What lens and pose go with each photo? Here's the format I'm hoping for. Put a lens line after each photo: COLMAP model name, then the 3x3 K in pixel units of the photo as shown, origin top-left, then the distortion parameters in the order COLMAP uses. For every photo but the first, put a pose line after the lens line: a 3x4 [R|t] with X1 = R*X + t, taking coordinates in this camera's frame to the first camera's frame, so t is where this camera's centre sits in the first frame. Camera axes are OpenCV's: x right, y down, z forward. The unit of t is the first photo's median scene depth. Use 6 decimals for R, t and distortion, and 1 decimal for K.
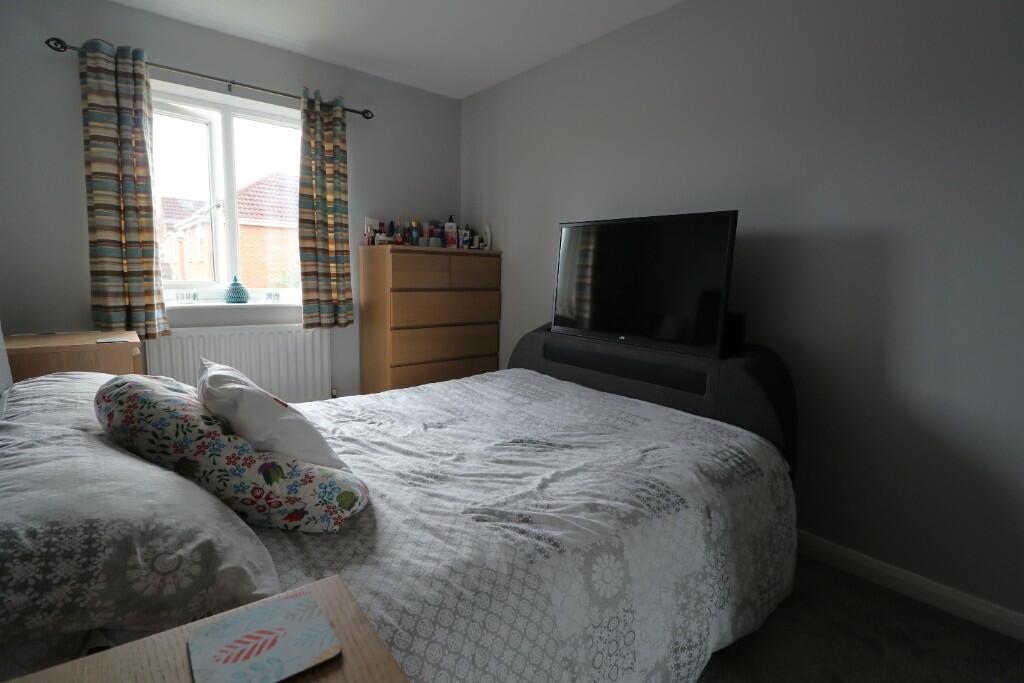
lens RADIAL K [[491.1, 0, 519.5], [0, 491.1, 334.6], [0, 0, 1]] dist [-0.001125, -0.011836]
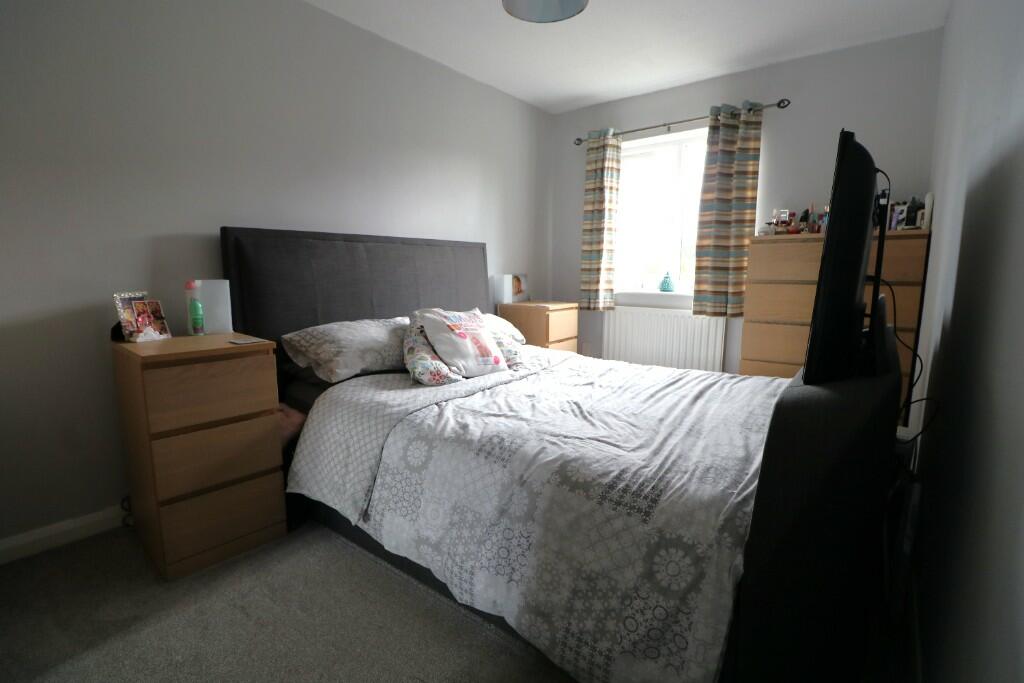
lens RADIAL K [[491.1, 0, 519.5], [0, 491.1, 334.6], [0, 0, 1]] dist [-0.001125, -0.011836]
pose [[0.197917, 0.103814, -0.974706, 0.663191], [-0.114246, 0.990042, 0.082249, -0.015124], [0.973538, 0.095078, 0.207807, 0.373286]]
